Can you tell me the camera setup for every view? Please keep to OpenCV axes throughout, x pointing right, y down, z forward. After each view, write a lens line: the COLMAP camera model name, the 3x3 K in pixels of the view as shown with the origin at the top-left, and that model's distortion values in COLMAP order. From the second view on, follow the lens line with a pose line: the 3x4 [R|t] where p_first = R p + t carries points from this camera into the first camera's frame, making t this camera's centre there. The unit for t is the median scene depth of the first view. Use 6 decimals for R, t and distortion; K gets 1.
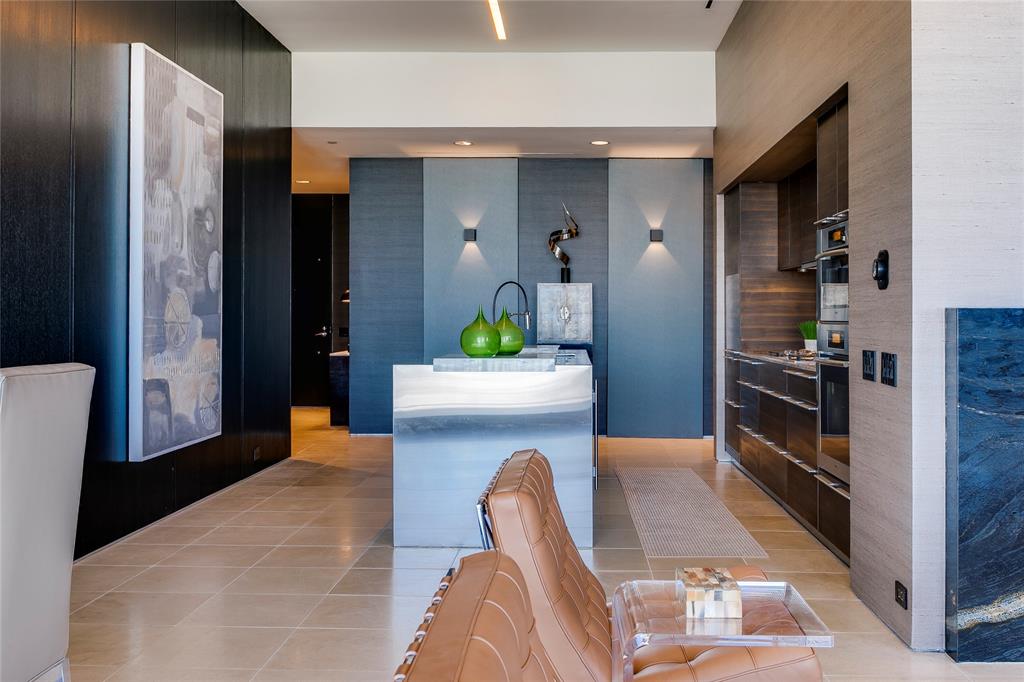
lens RADIAL K [[1067.9, 0, 542.6], [0, 1067.9, 309.0], [0, 0, 1]] dist [-0.001753, -0.002909]
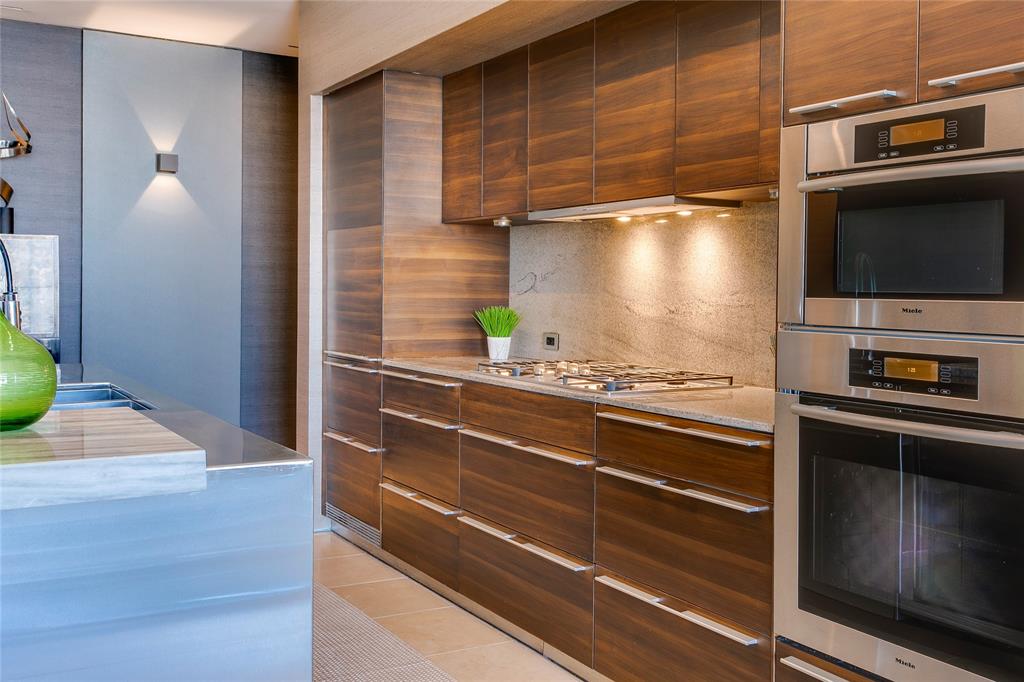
lens RADIAL K [[1076.7, 0, 577.7], [0, 1076.7, 313.3], [0, 0, 1]] dist [0.011781, 0.007536]
pose [[0.839076, -0.004694, 0.543994, -0.048175], [-0.013814, 0.999456, 0.029932, -0.004140], [-0.543839, -0.032630, 0.838555, 0.443107]]
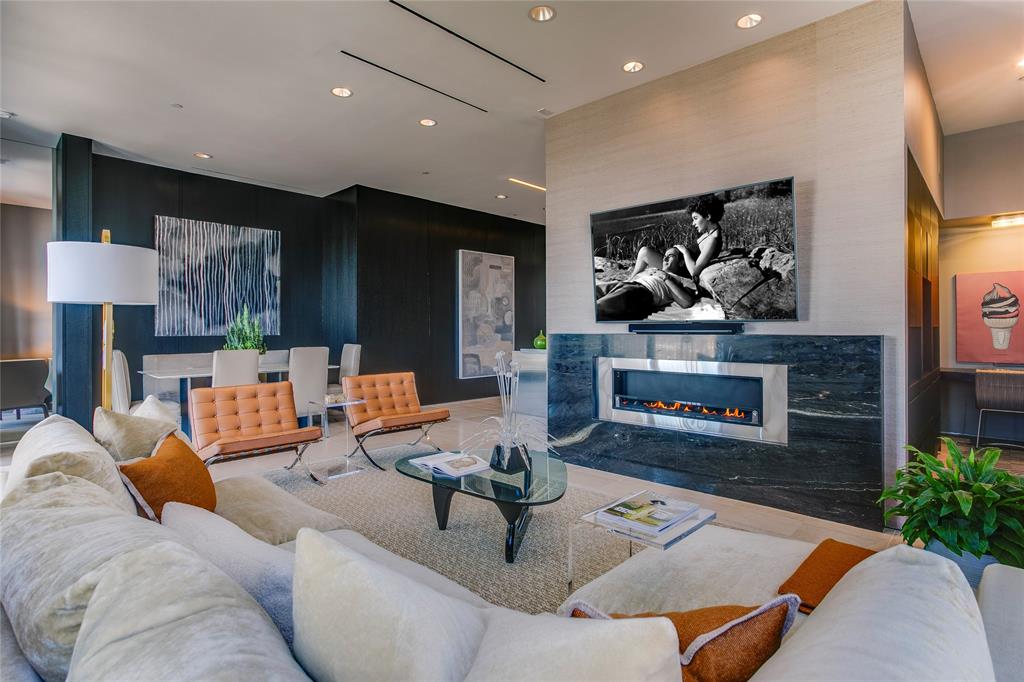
lens RADIAL K [[516.2, 0, 530.0], [0, 516.2, 325.6], [0, 0, 1]] dist [-0.069230, 0.044796]
pose [[0.748869, -0.011829, -0.662612, 0.561432], [0.012795, 0.999912, -0.003390, -0.007506], [0.662594, -0.005939, 0.748955, -0.022828]]
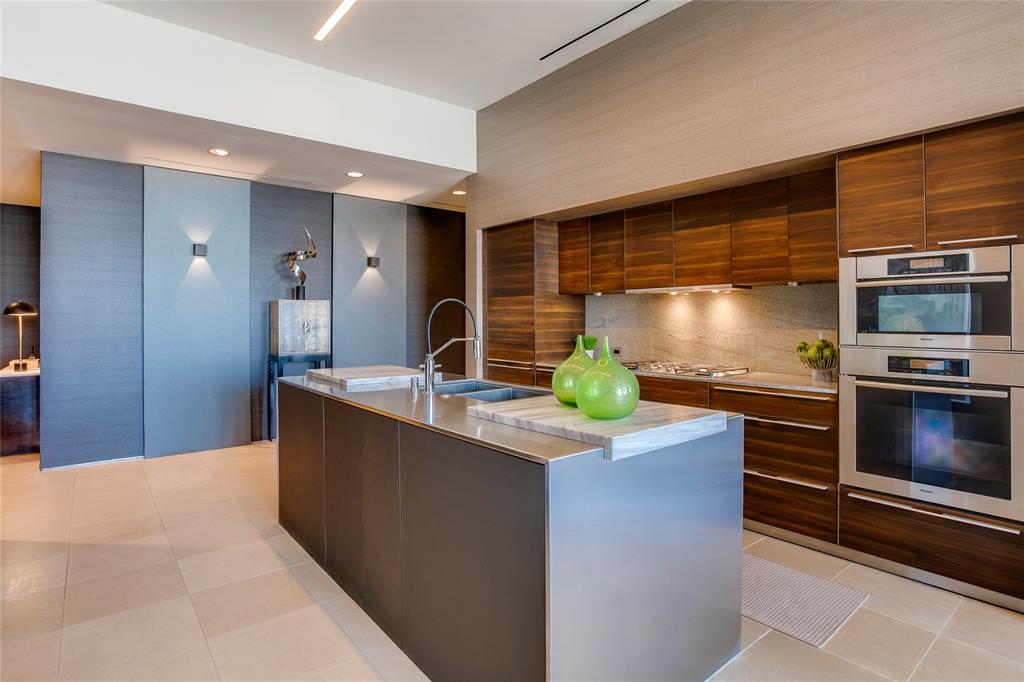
lens RADIAL K [[552.4, 0, 541.6], [0, 552.4, 316.6], [0, 0, 1]] dist [-0.067464, 0.034135]
pose [[0.752744, 0.000721, 0.658313, -0.211254], [-0.002637, 0.999995, 0.001920, -0.011378], [-0.658308, -0.003181, 0.752742, 0.536888]]
